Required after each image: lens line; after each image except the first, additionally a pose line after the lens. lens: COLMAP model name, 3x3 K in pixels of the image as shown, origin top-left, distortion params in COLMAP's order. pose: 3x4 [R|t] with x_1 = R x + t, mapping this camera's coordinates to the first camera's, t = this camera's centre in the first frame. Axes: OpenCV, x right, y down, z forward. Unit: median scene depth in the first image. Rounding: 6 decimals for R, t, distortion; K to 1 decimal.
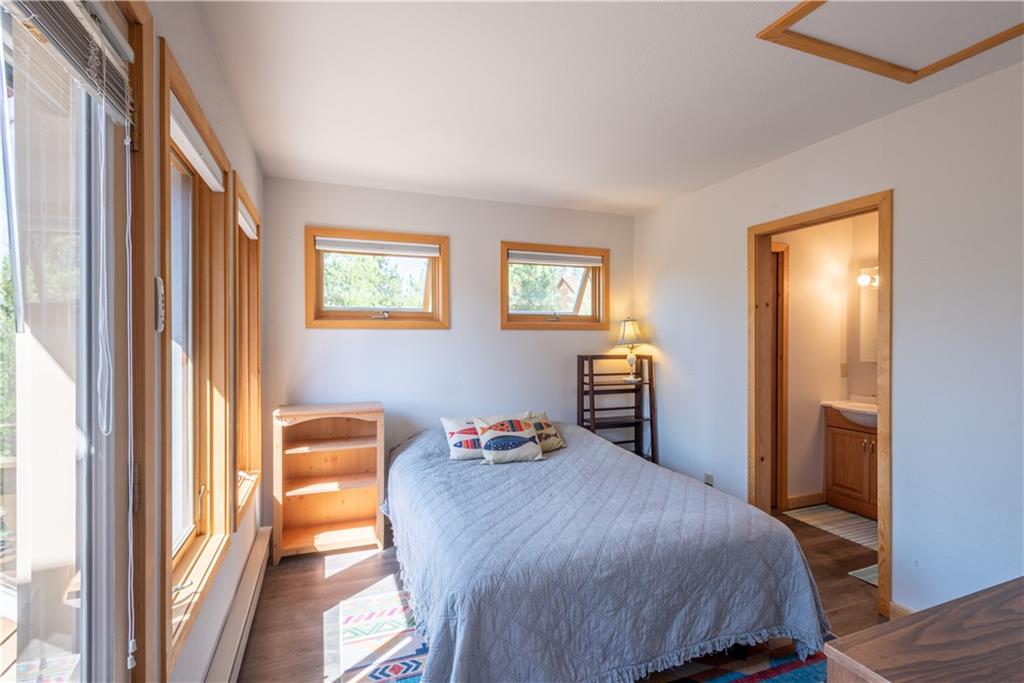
lens RADIAL K [[474.0, 0, 509.7], [0, 474.0, 341.3], [0, 0, 1]] dist [0.016968, -0.005461]
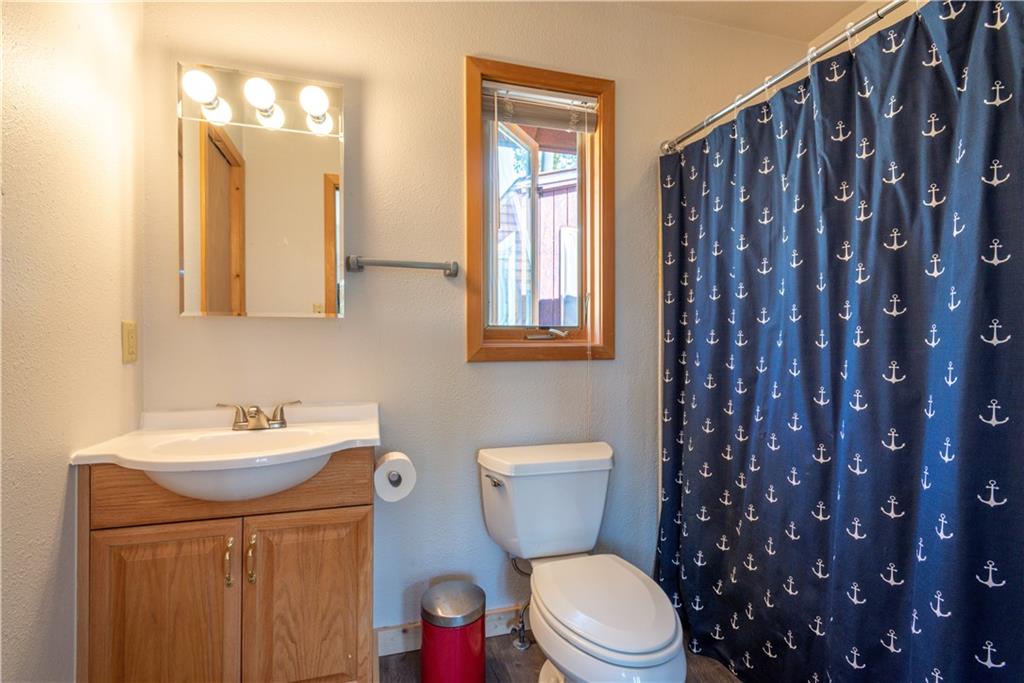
lens RADIAL K [[474.0, 0, 510.2], [0, 474.0, 340.0], [0, 0, 1]] dist [0.016968, -0.005461]
pose [[0.103579, -0.006048, 0.994603, 0.405201], [0.003742, 0.999977, 0.005691, 0.059697], [-0.994614, 0.003132, 0.103599, 0.727319]]
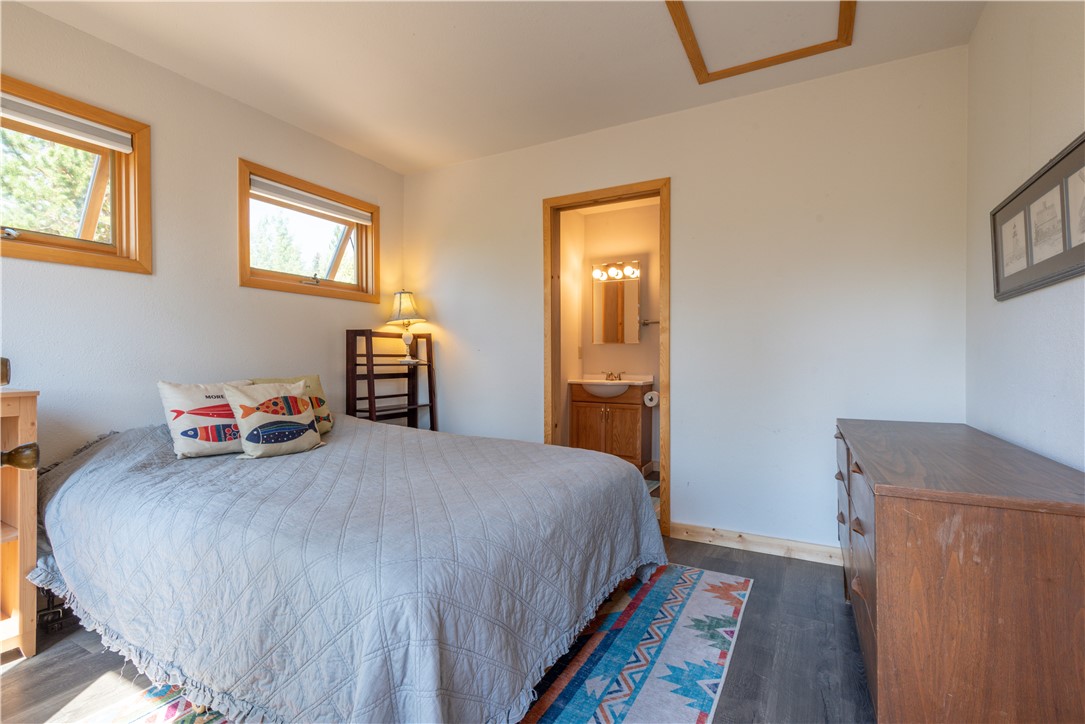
lens RADIAL K [[502.2, 0, 543.2], [0, 502.2, 361.7], [0, 0, 1]] dist [0.016968, -0.005461]
pose [[0.760575, -0.004616, 0.649234, -0.157934], [0.003604, 0.999989, 0.002889, 0.083413], [-0.649240, 0.000143, 0.760583, 0.148802]]
